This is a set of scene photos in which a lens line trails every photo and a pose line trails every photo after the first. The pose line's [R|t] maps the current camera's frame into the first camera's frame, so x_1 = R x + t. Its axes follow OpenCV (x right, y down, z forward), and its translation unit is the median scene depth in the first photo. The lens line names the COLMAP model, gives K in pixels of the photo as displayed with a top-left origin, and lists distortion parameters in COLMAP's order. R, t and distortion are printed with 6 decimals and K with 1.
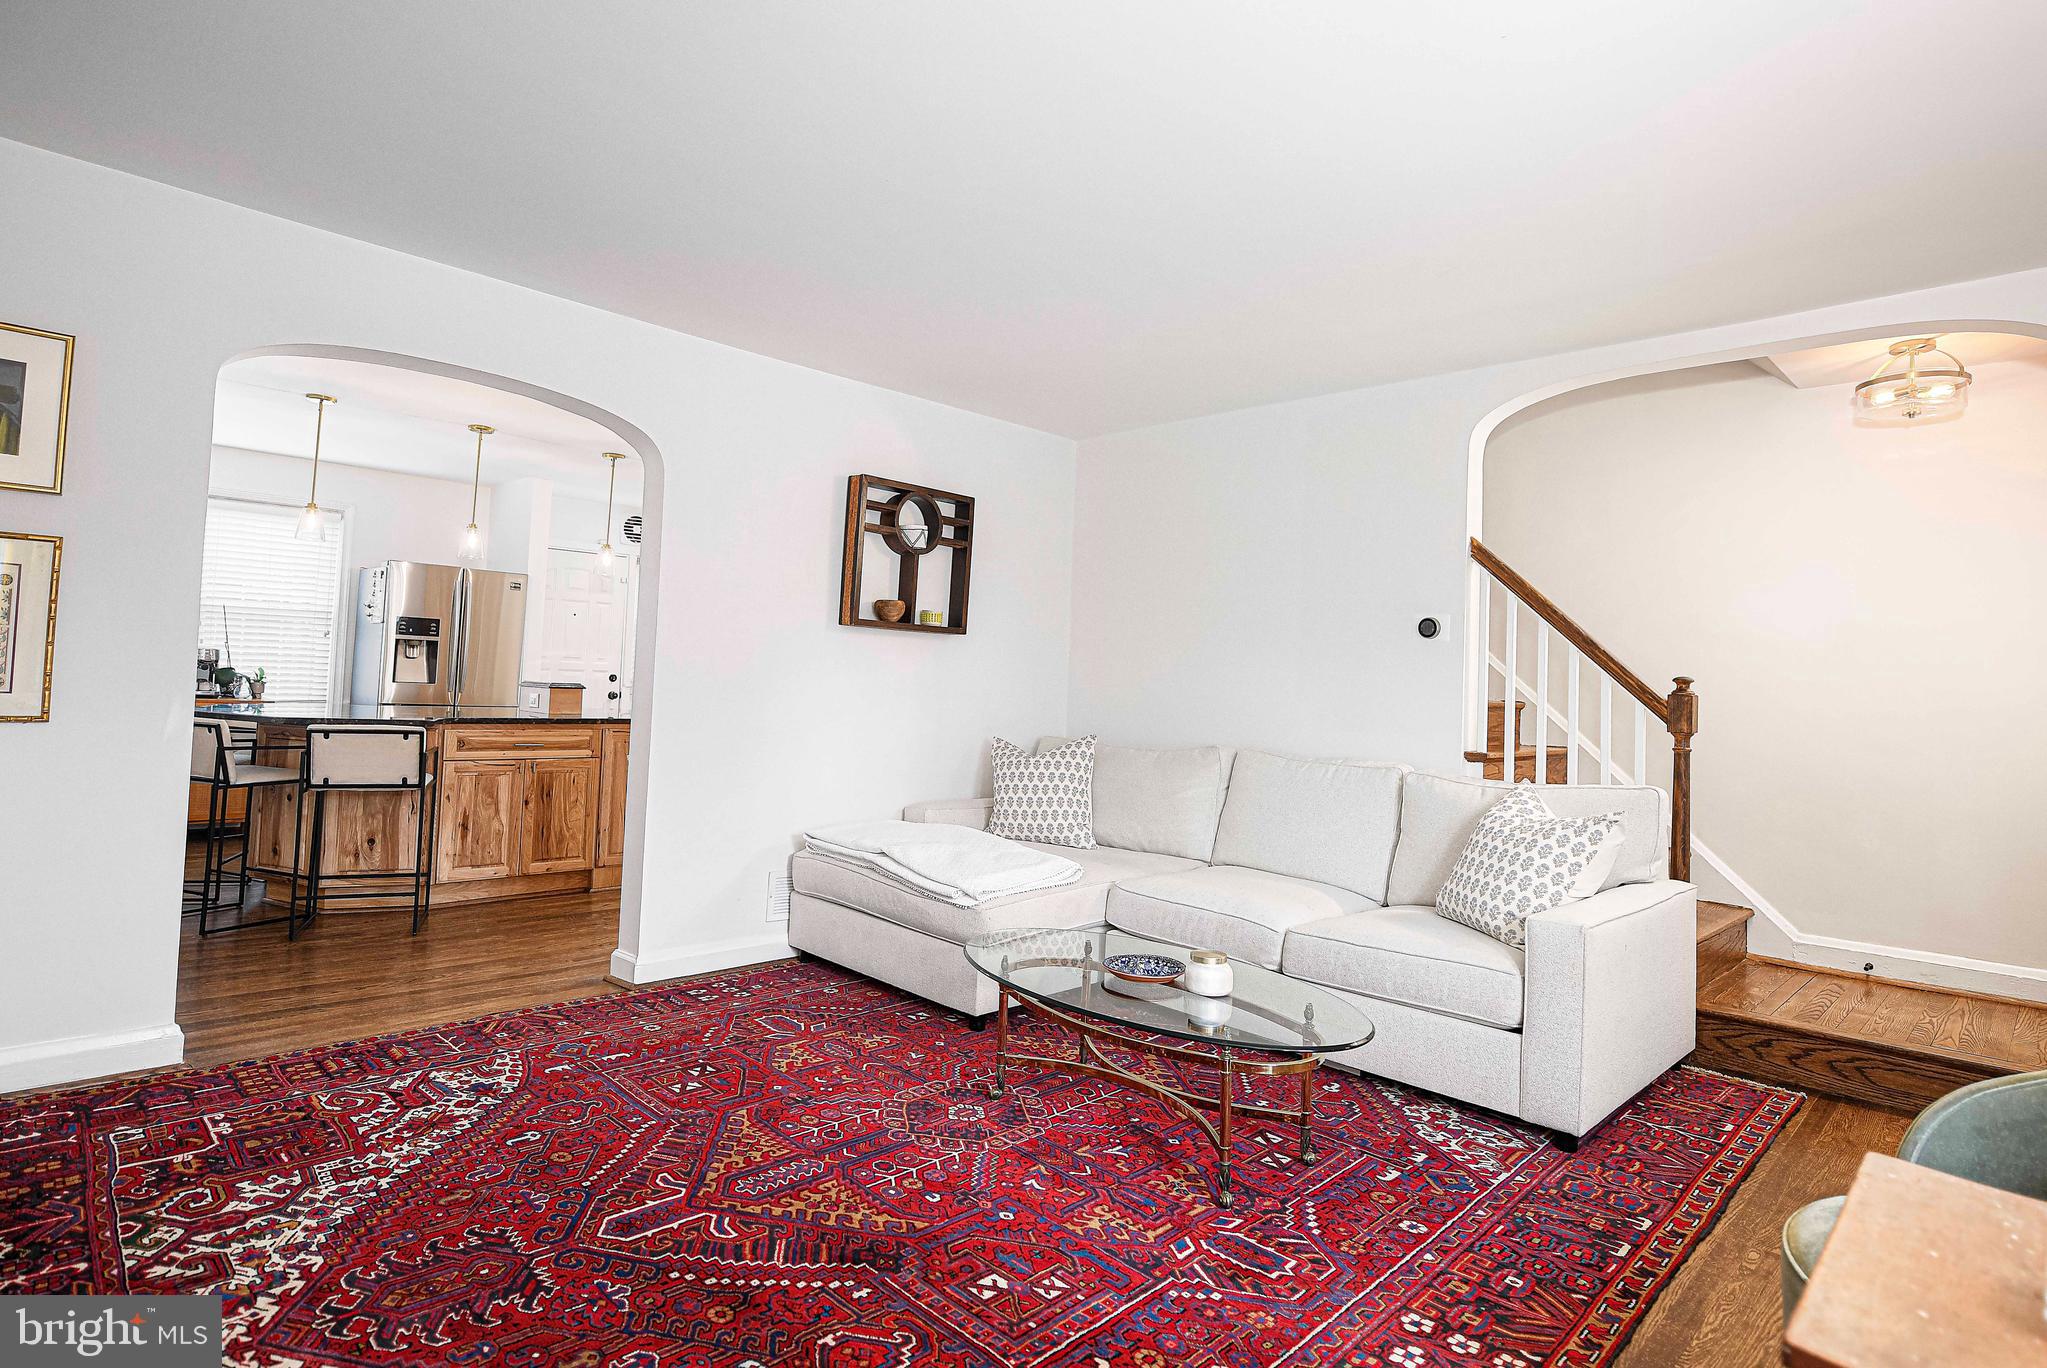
lens RADIAL K [[1098.9, 0, 1067.0], [0, 1098.9, 654.6], [0, 0, 1]] dist [-0.012186, -0.000894]
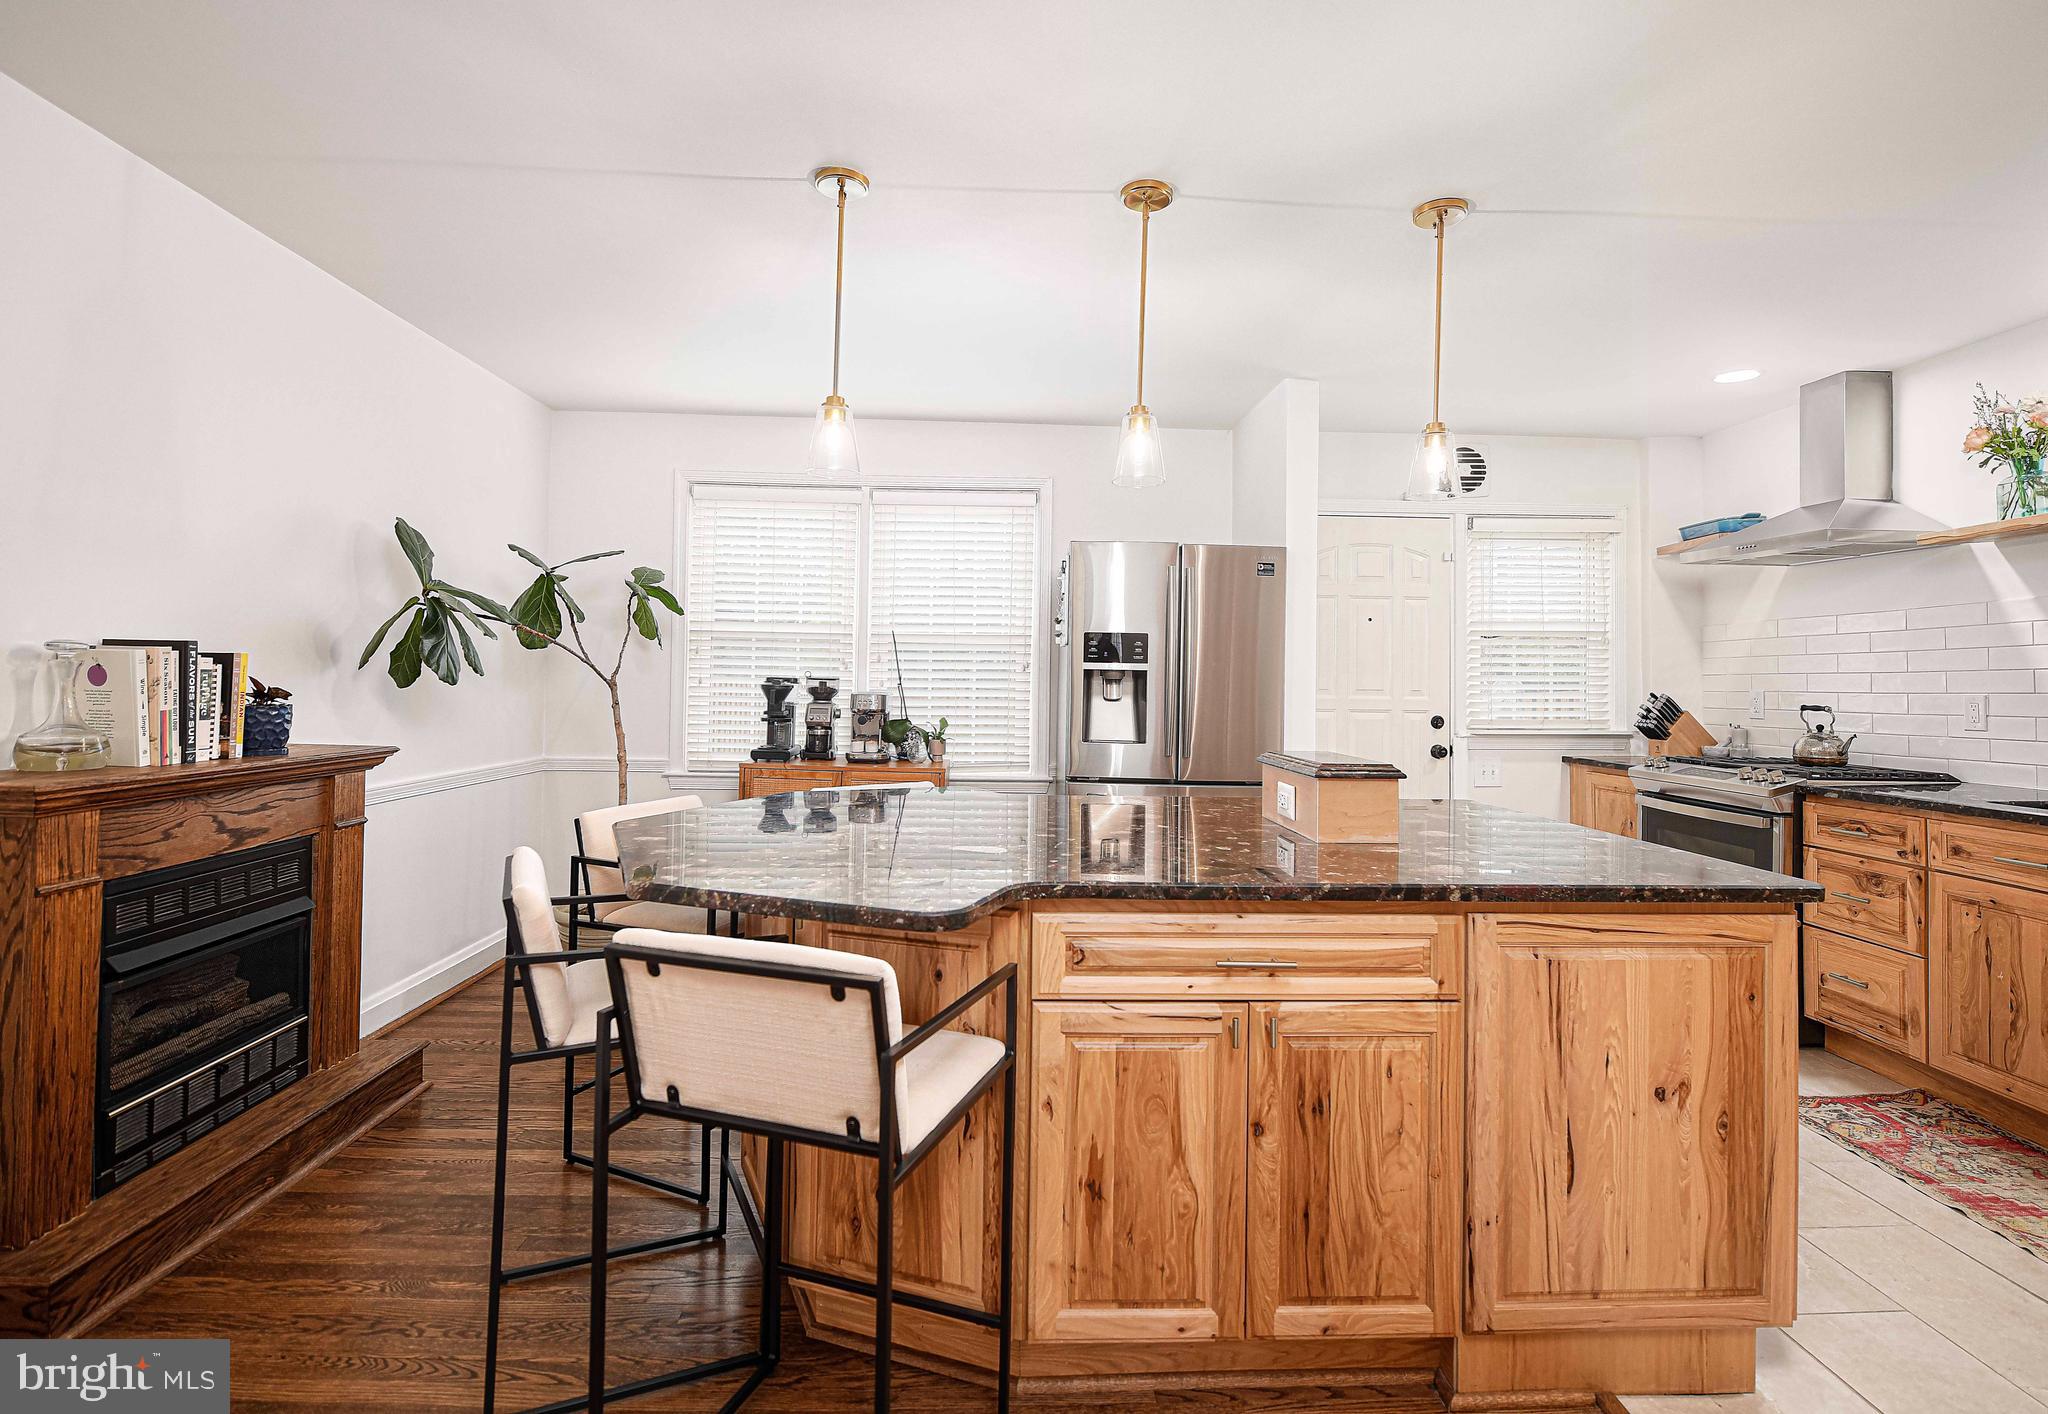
lens RADIAL K [[952.1, 0, 1023.6], [0, 952.1, 649.0], [0, 0, 1]] dist [-0.003412, -0.000361]
pose [[0.715524, -0.052721, -0.696596, -0.341989], [0.032260, 0.998578, -0.042439, -0.005956], [0.697843, 0.007894, 0.716207, 0.760232]]
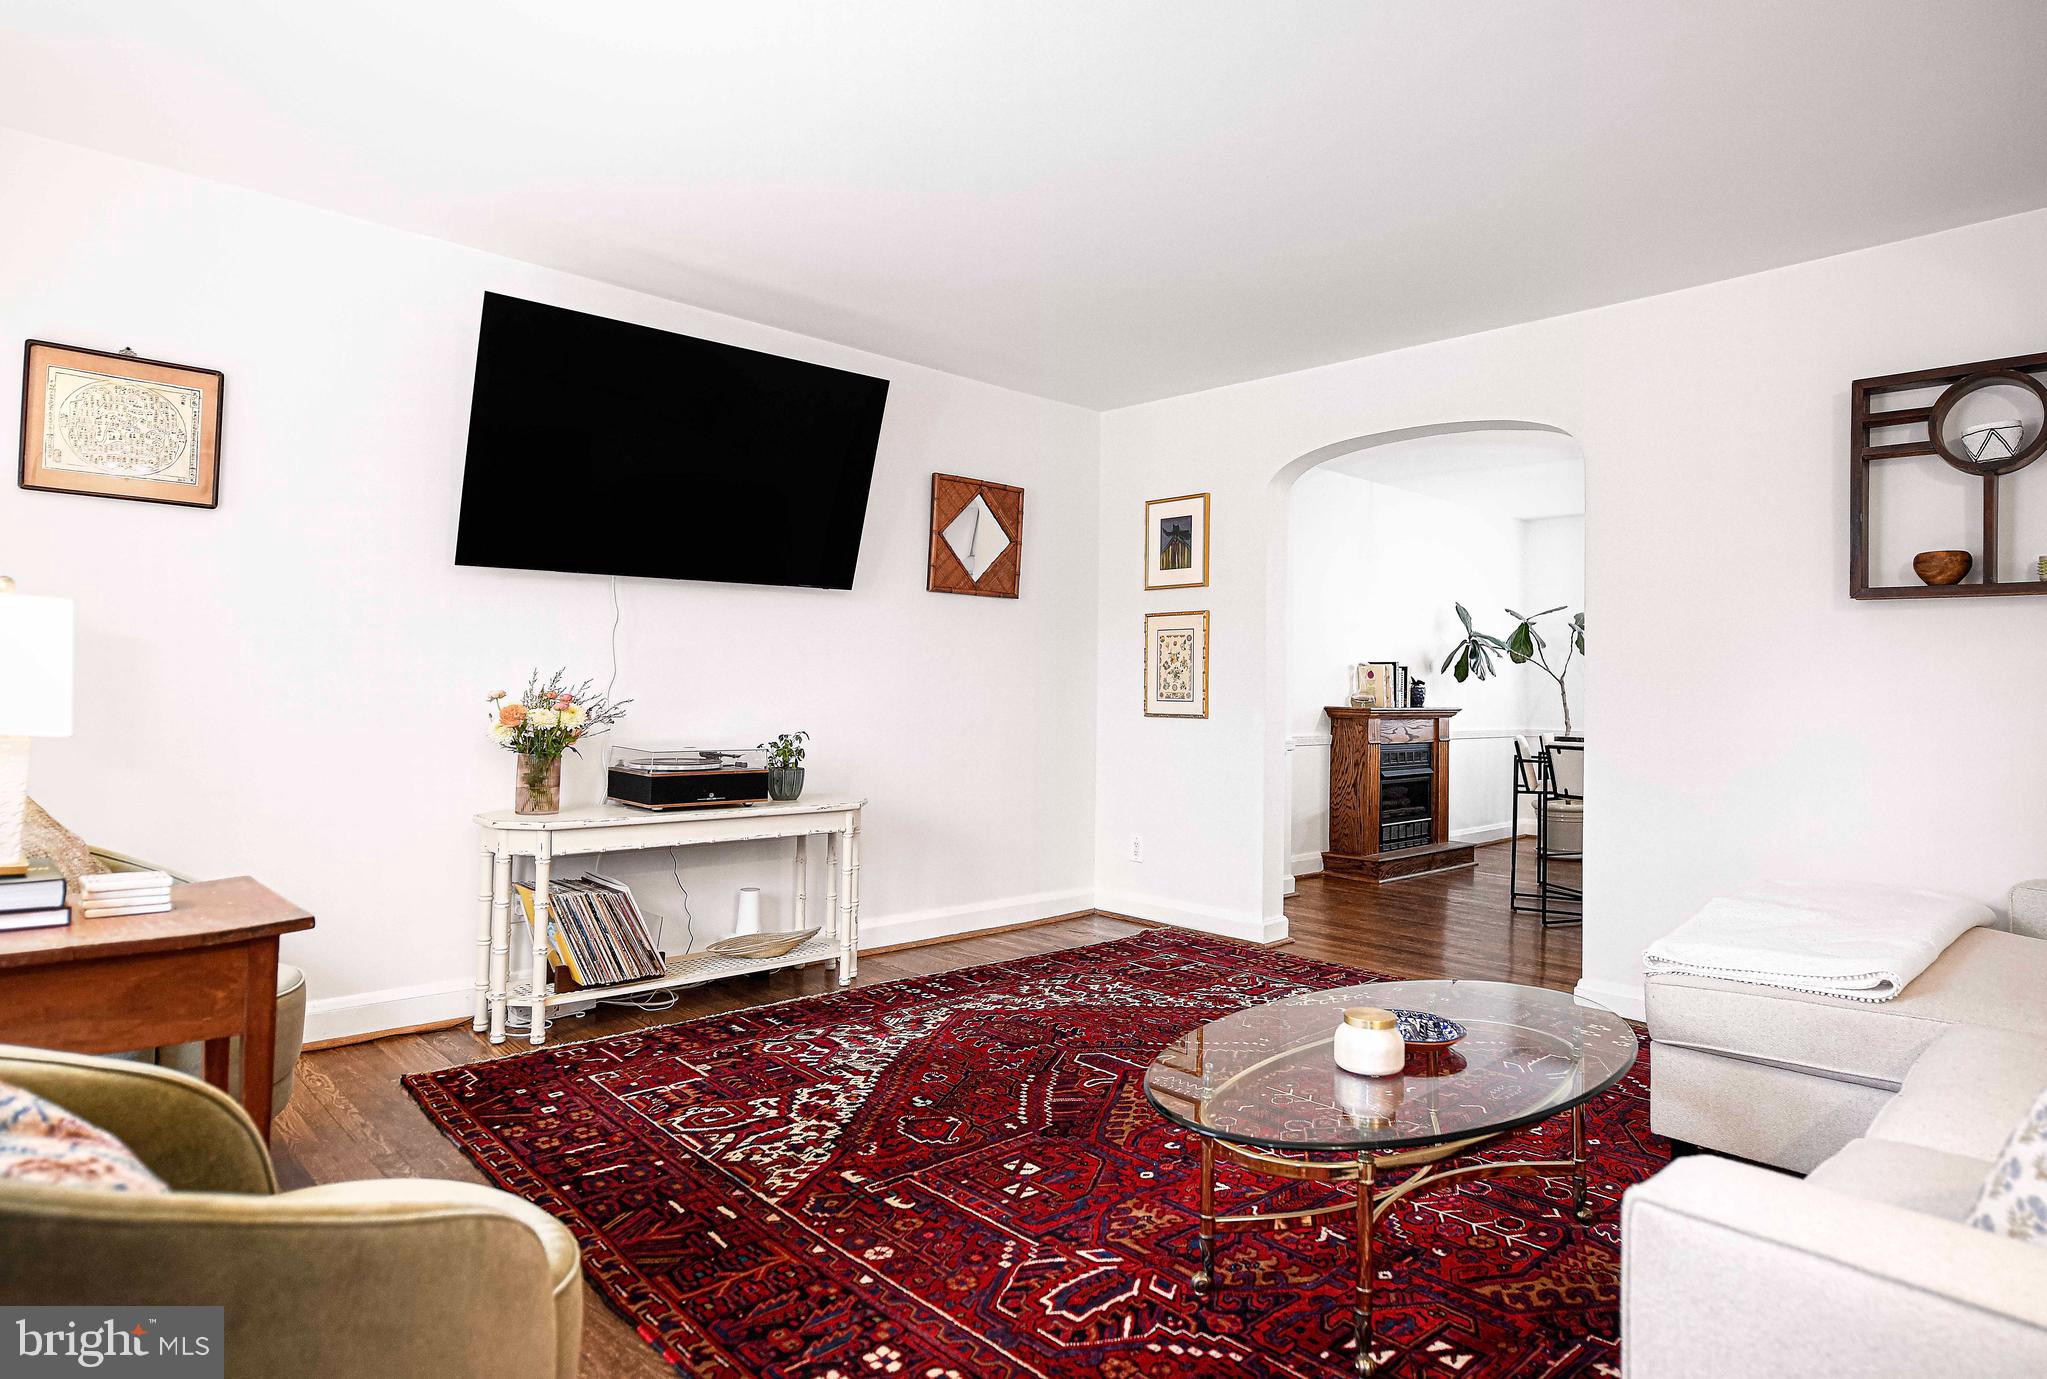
lens RADIAL K [[1161.2, 0, 1030.3], [0, 1161.2, 676.1], [0, 0, 1]] dist [-0.002885, -0.000158]
pose [[-0.068089, -0.056845, -0.996058, 0.500478], [0.006093, 0.998333, -0.057392, 0.054126], [0.997661, -0.009977, -0.067629, 0.463796]]
